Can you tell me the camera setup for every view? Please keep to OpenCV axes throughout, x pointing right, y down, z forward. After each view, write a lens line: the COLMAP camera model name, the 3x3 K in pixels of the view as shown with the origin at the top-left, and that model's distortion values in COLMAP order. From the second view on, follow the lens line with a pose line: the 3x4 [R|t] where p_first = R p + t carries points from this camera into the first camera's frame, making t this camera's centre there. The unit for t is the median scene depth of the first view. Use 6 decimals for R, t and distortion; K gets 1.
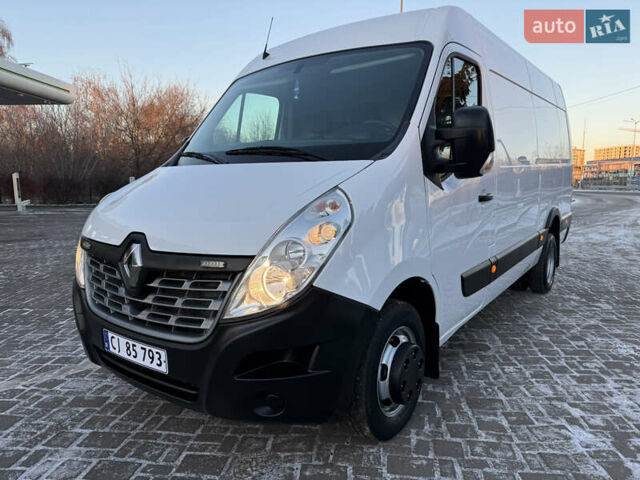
lens RADIAL K [[453.4, 0, 320.7], [0, 453.4, 244.0], [0, 0, 1]] dist [0.029777, -0.029763]
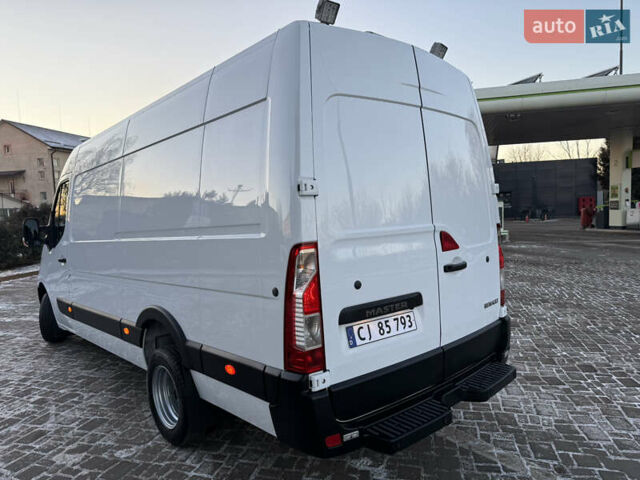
lens RADIAL K [[453.4, 0, 320.5], [0, 453.4, 238.5], [0, 0, 1]] dist [0.029777, -0.029763]
pose [[-0.196206, 0.075565, -0.977647, 2.464430], [-0.091748, 0.991238, 0.095029, -0.579450], [0.976261, 0.108342, -0.187554, 3.048268]]
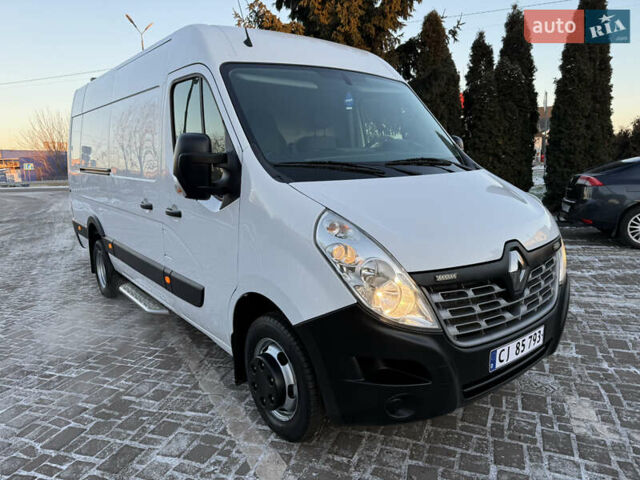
lens RADIAL K [[453.4, 0, 319.9], [0, 453.4, 241.3], [0, 0, 1]] dist [0.029777, -0.029763]
pose [[0.271223, -0.167547, 0.947822, -1.487691], [0.163883, 0.978393, 0.126055, -0.224959], [-0.948462, 0.121143, 0.292820, 1.066551]]
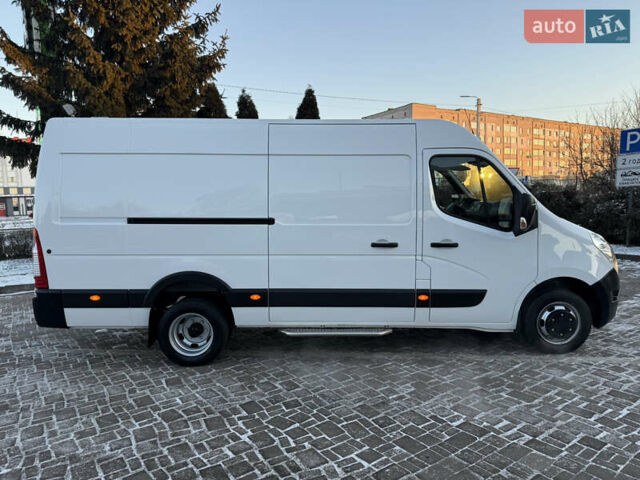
lens RADIAL K [[453.4, 0, 323.6], [0, 453.4, 236.5], [0, 0, 1]] dist [0.029777, -0.029763]
pose [[-0.599028, -0.042535, 0.799598, -1.531335], [0.139626, 0.977741, 0.156614, -0.637967], [-0.788461, 0.205460, -0.579755, 3.512175]]
